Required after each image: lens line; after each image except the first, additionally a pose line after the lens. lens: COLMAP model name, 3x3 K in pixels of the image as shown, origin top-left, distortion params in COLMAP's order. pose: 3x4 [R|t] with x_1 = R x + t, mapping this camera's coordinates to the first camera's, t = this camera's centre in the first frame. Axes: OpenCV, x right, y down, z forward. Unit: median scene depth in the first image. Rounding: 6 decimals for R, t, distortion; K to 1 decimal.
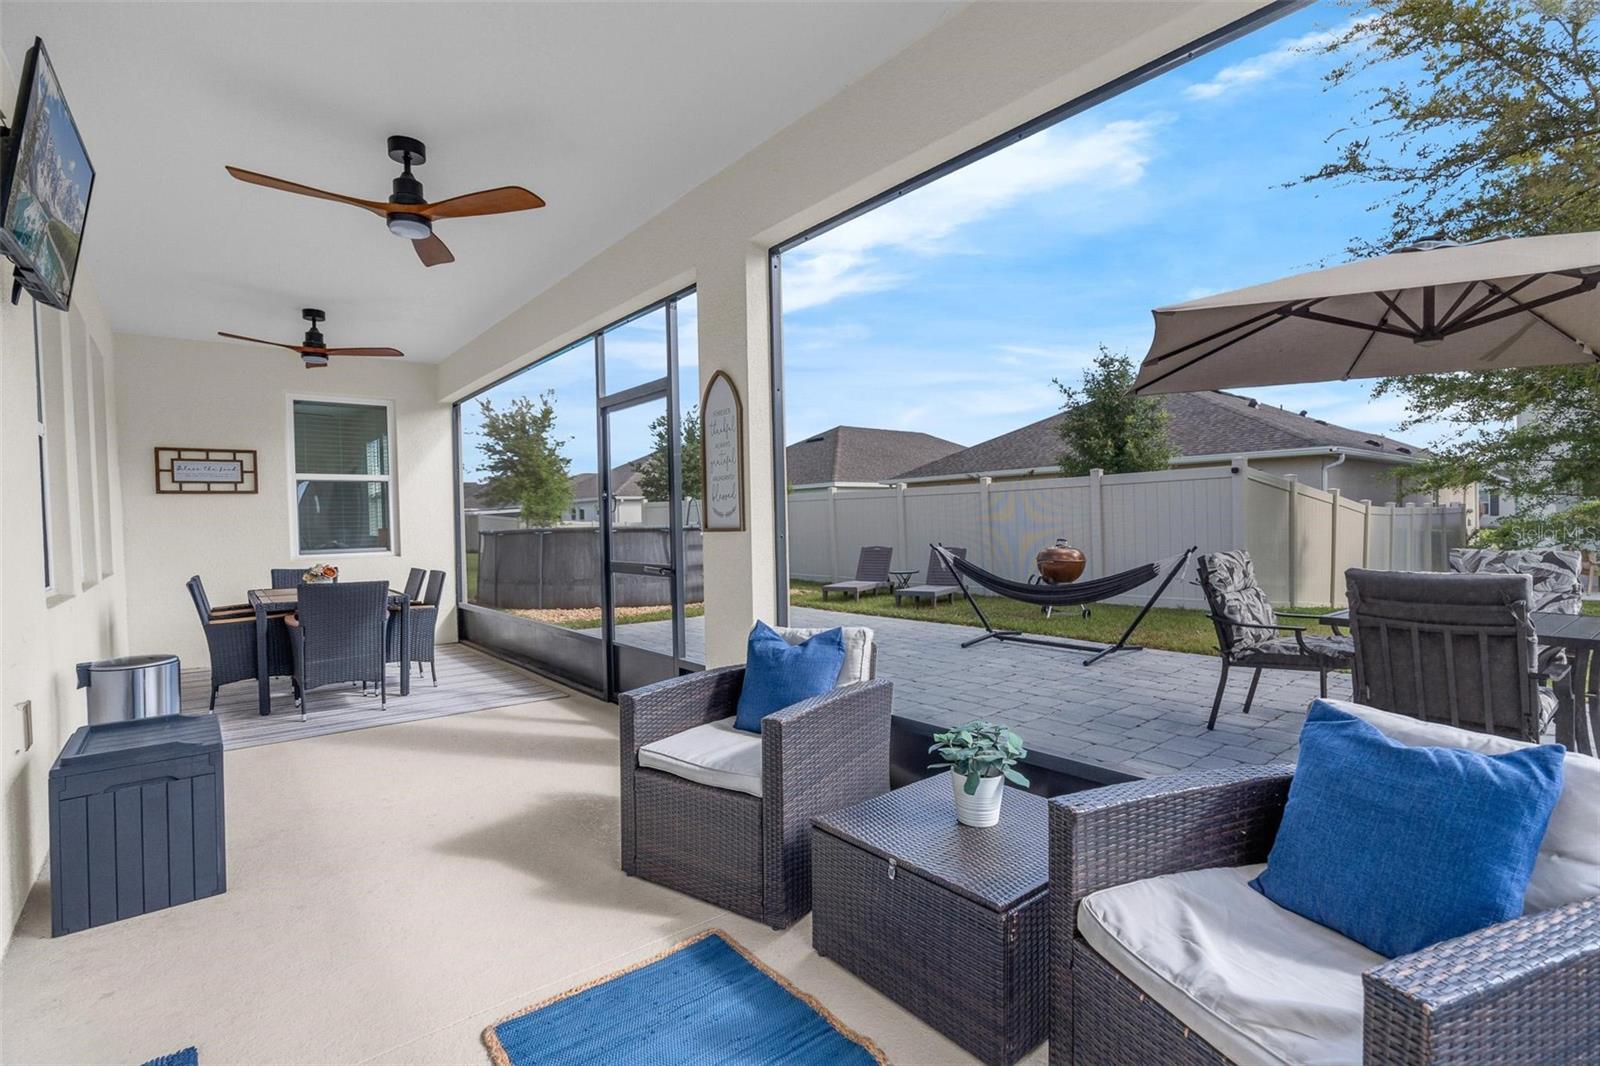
lens RADIAL K [[717.6, 0, 795.8], [0, 717.6, 531.4], [0, 0, 1]] dist [-0.004741, 0.000968]
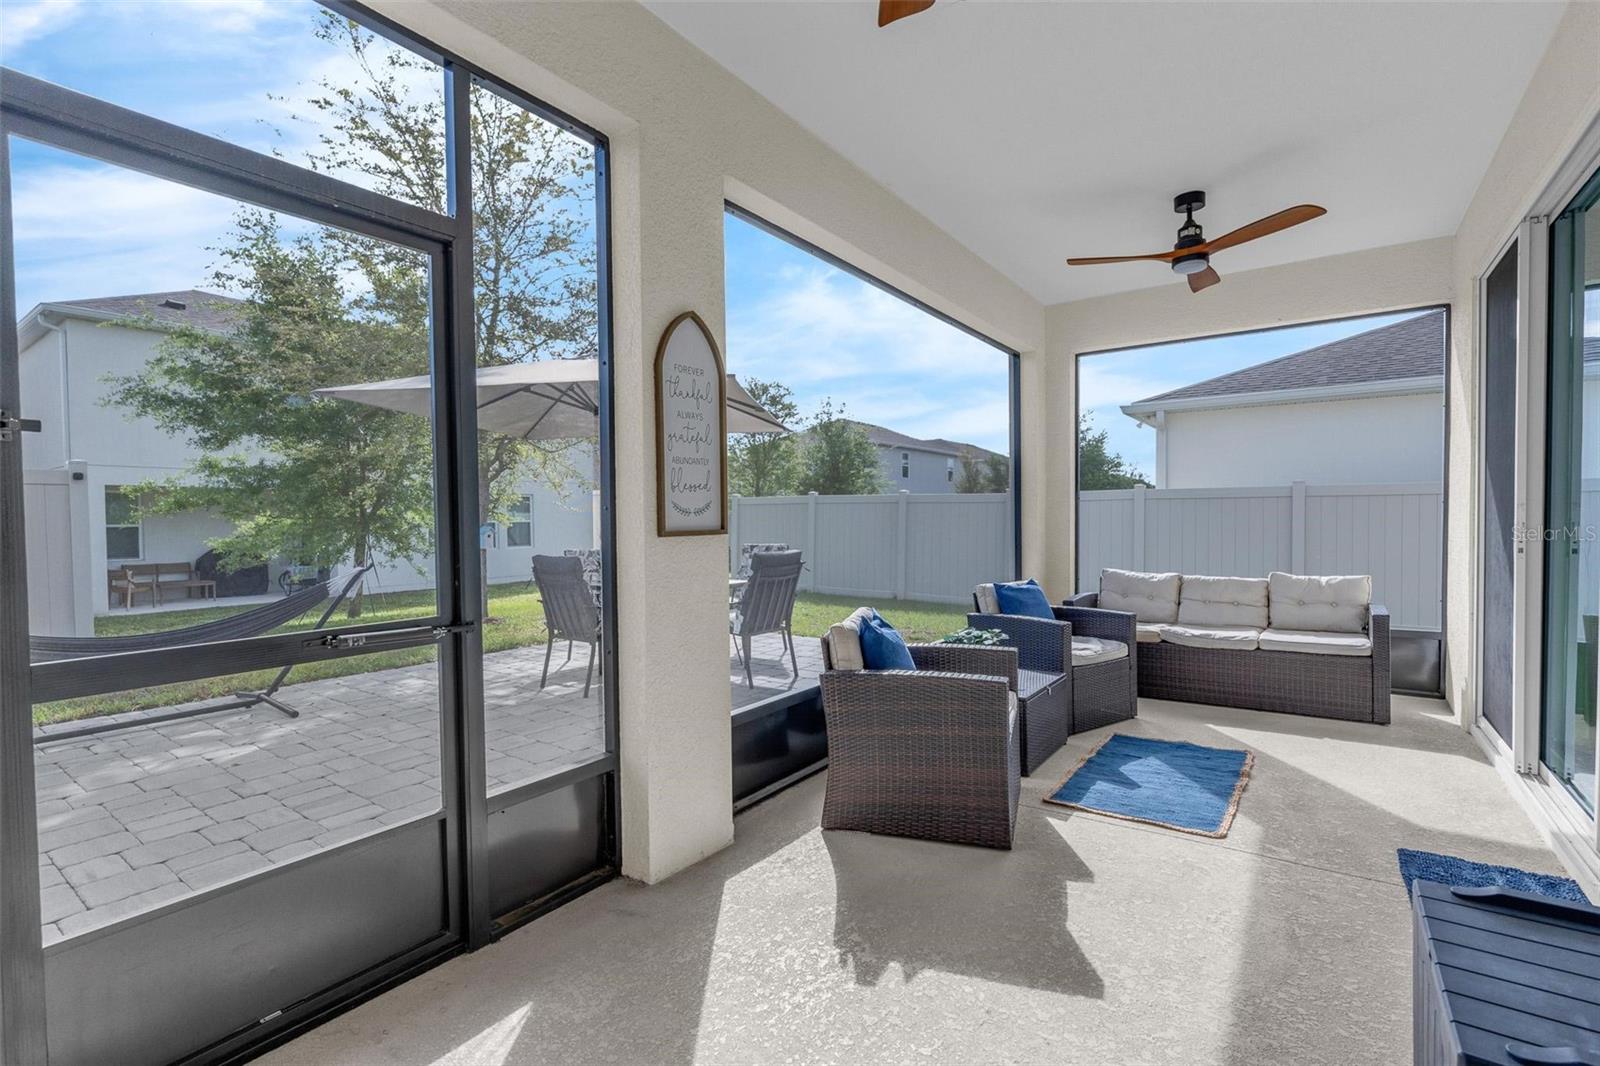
lens RADIAL K [[717.6, 0, 795.8], [0, 717.6, 531.4], [0, 0, 1]] dist [-0.004741, 0.000968]
pose [[-0.226876, -0.000165, 0.973924, -1.191359], [0.019740, 0.999794, 0.004768, -0.007361], [-0.973724, 0.020307, -0.226826, 1.522657]]
